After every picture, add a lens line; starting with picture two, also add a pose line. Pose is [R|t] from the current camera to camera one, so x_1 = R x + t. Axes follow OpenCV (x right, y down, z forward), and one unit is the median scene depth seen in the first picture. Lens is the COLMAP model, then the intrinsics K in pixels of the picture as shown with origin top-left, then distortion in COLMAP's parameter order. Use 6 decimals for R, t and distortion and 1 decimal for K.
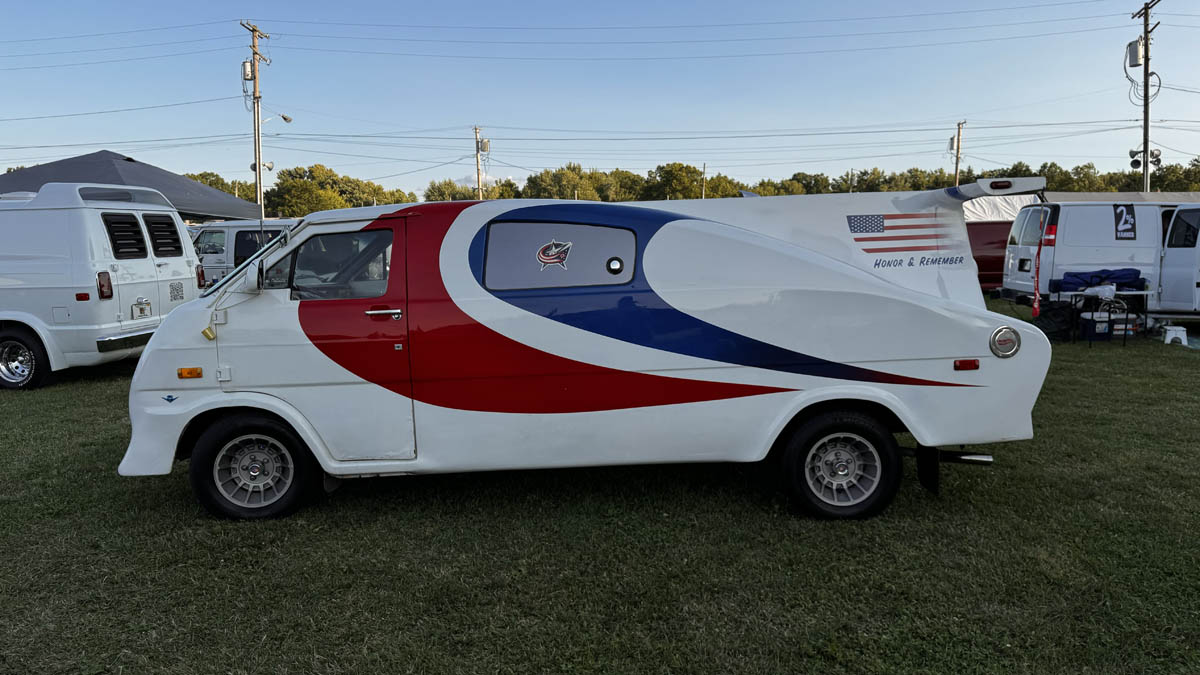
lens RADIAL K [[851.6, 0, 598.8], [0, 851.6, 326.4], [0, 0, 1]] dist [0.130993, -0.188215]
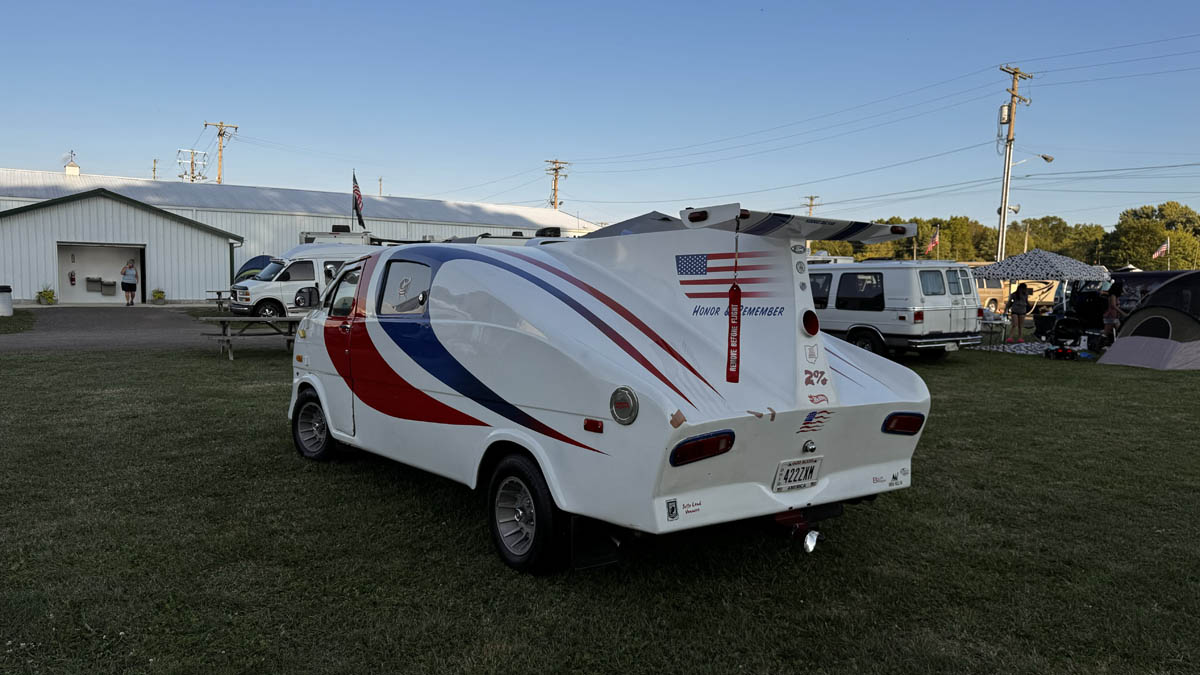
lens RADIAL K [[851.6, 0, 598.8], [0, 851.6, 326.4], [0, 0, 1]] dist [0.130993, -0.188215]
pose [[0.606224, 0.058009, -0.793175, 0.117129], [-0.098689, 0.995115, -0.002651, -0.005636], [0.789147, 0.079885, 0.608988, 0.050456]]
